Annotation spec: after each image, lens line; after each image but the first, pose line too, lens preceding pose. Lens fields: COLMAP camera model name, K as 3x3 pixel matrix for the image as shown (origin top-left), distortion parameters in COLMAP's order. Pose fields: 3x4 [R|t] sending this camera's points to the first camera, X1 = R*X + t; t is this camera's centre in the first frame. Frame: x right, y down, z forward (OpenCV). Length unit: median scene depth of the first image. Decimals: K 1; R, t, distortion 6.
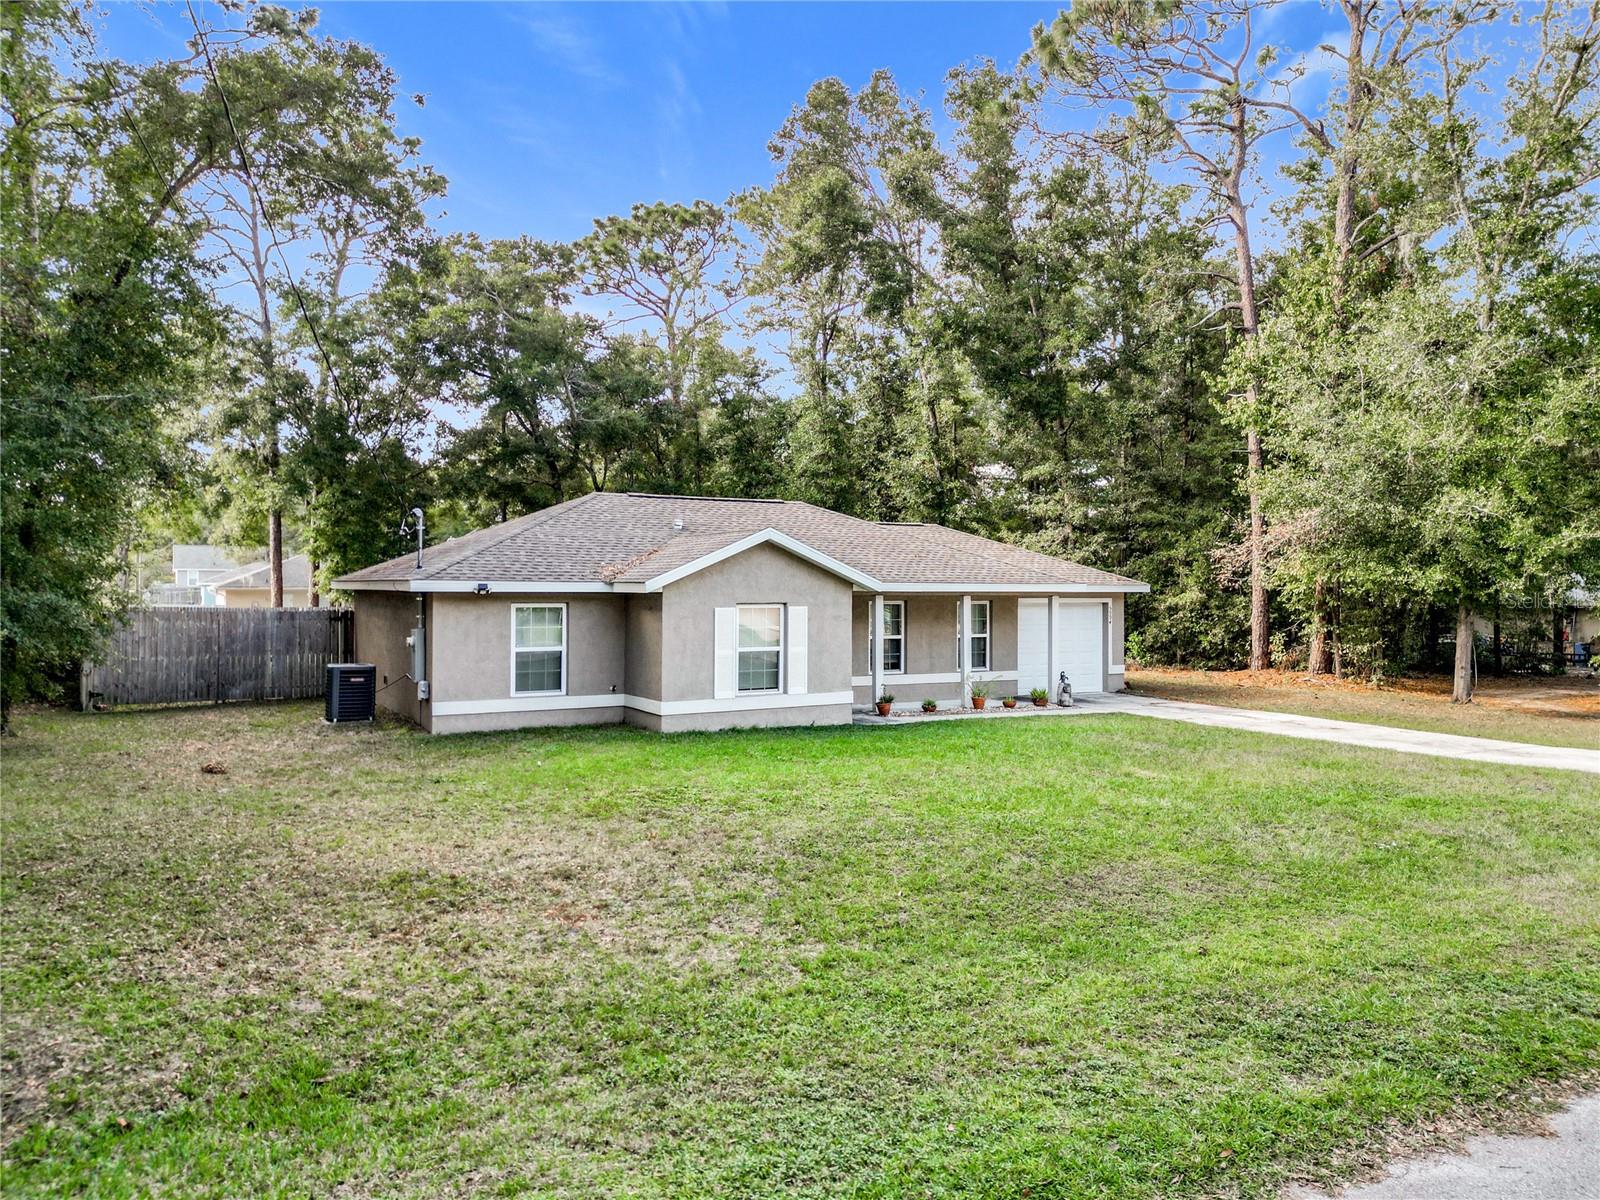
lens RADIAL K [[1130.4, 0, 791.1], [0, 1130.4, 604.1], [0, 0, 1]] dist [0.073229, -0.070777]
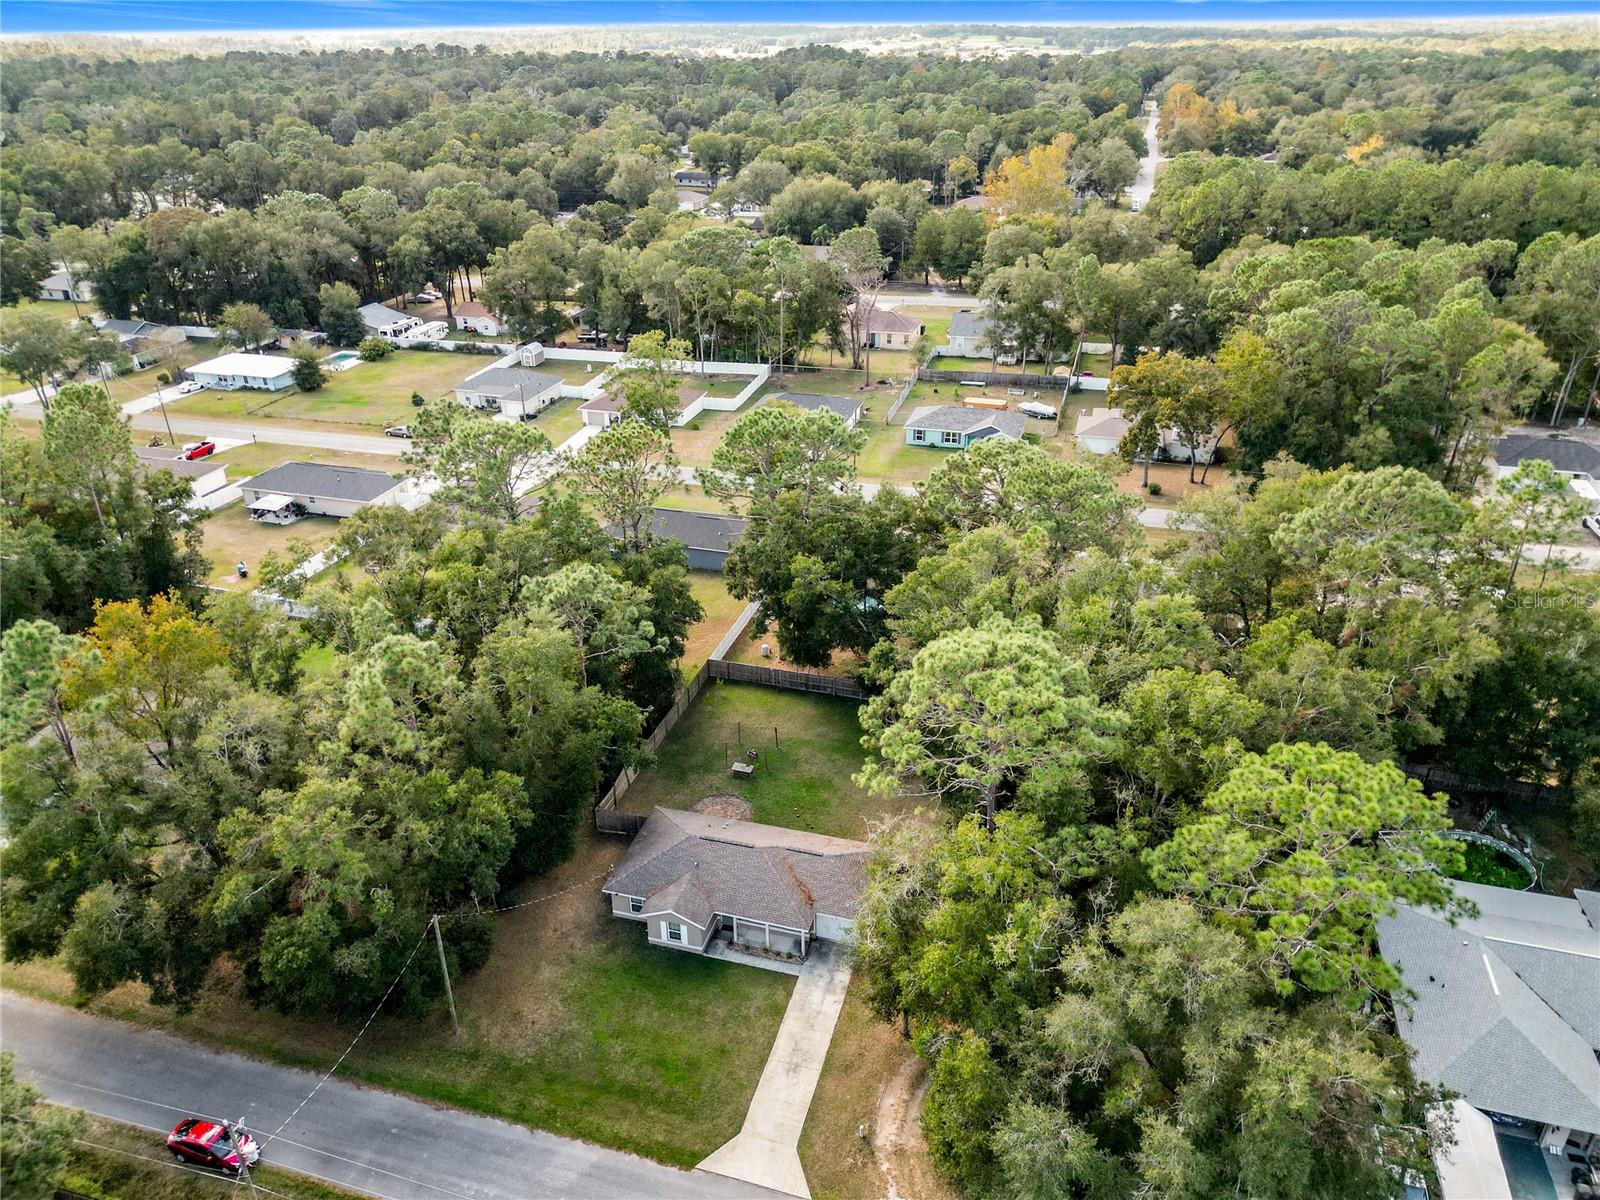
lens RADIAL K [[1111.5, 0, 794.1], [0, 1111.5, 618.9], [0, 0, 1]] dist [0.083185, -0.075874]
pose [[0.705457, 0.325469, -0.629603, 2.199877], [0.002288, 0.887275, 0.461235, -2.530951], [0.708749, -0.326822, 0.625190, -0.676364]]
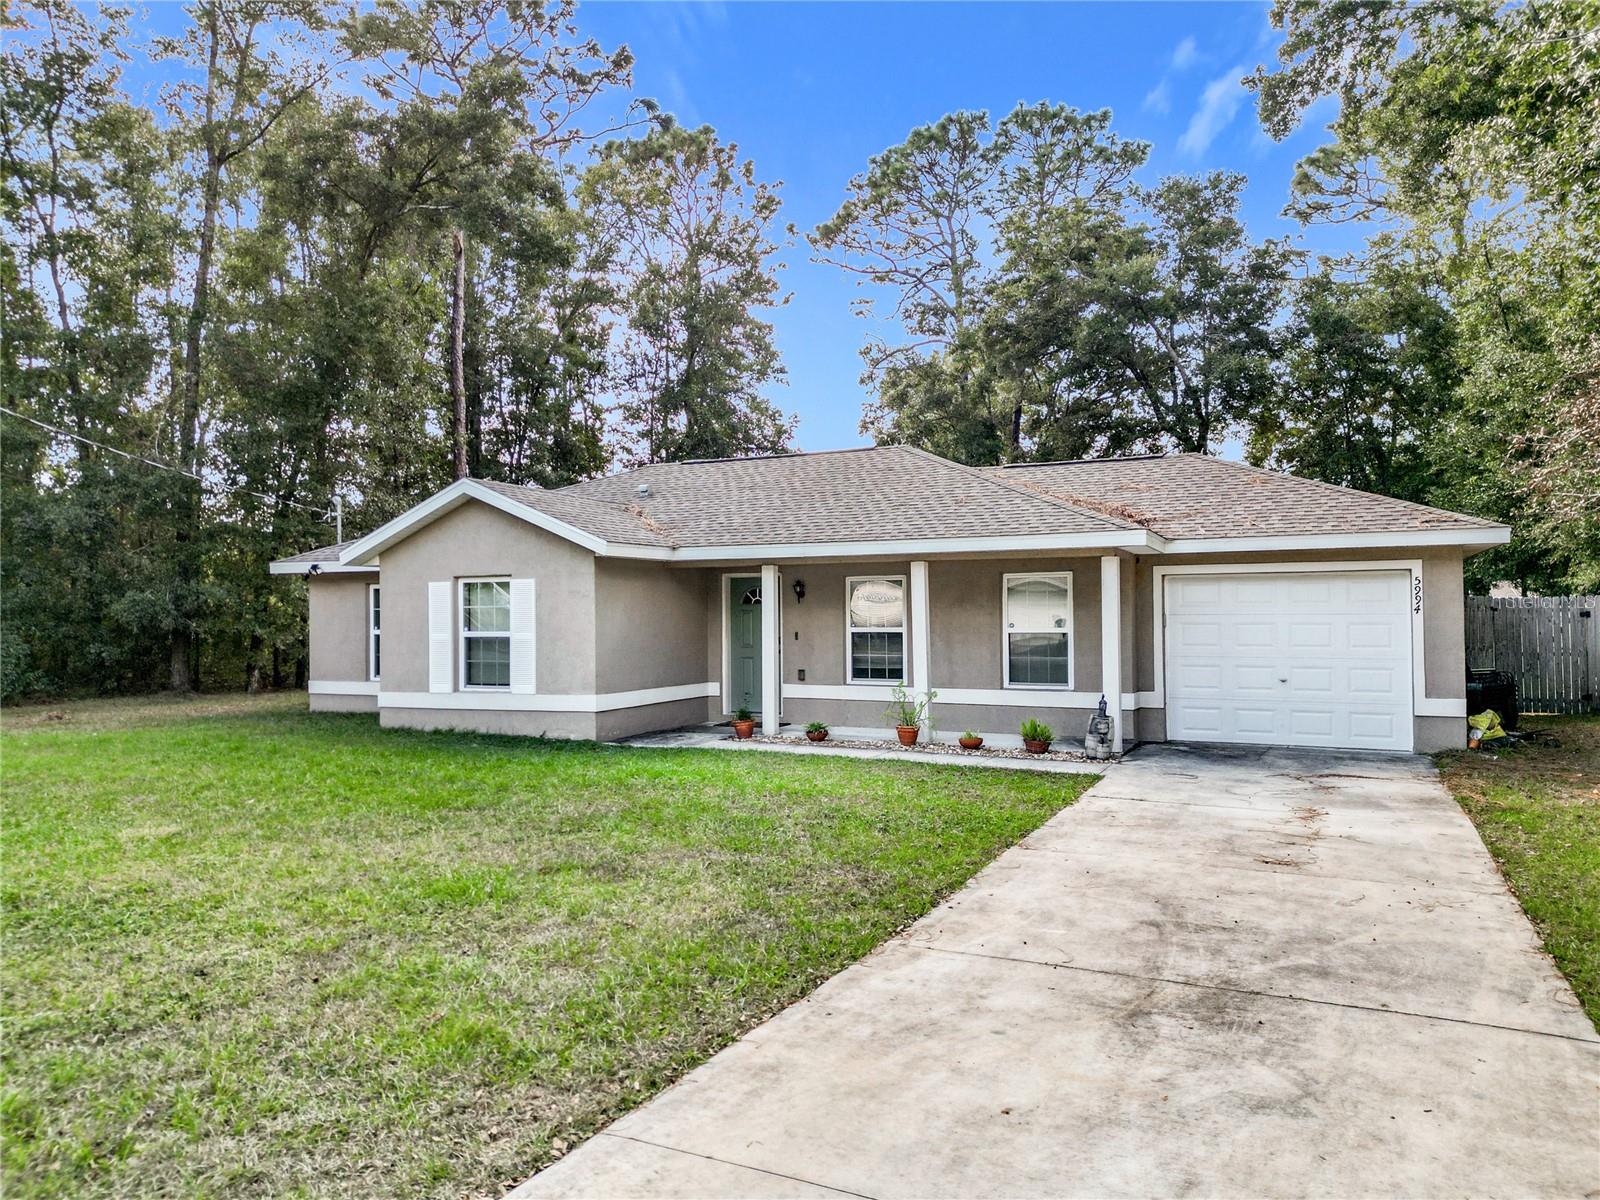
lens RADIAL K [[1123.4, 0, 800.8], [0, 1123.4, 607.4], [0, 0, 1]] dist [0.065338, -0.058981]
pose [[0.584666, -0.012230, -0.811182, 0.737852], [-0.001405, 0.999870, -0.016087, 0.033040], [0.811273, 0.010545, 0.584572, 0.703616]]
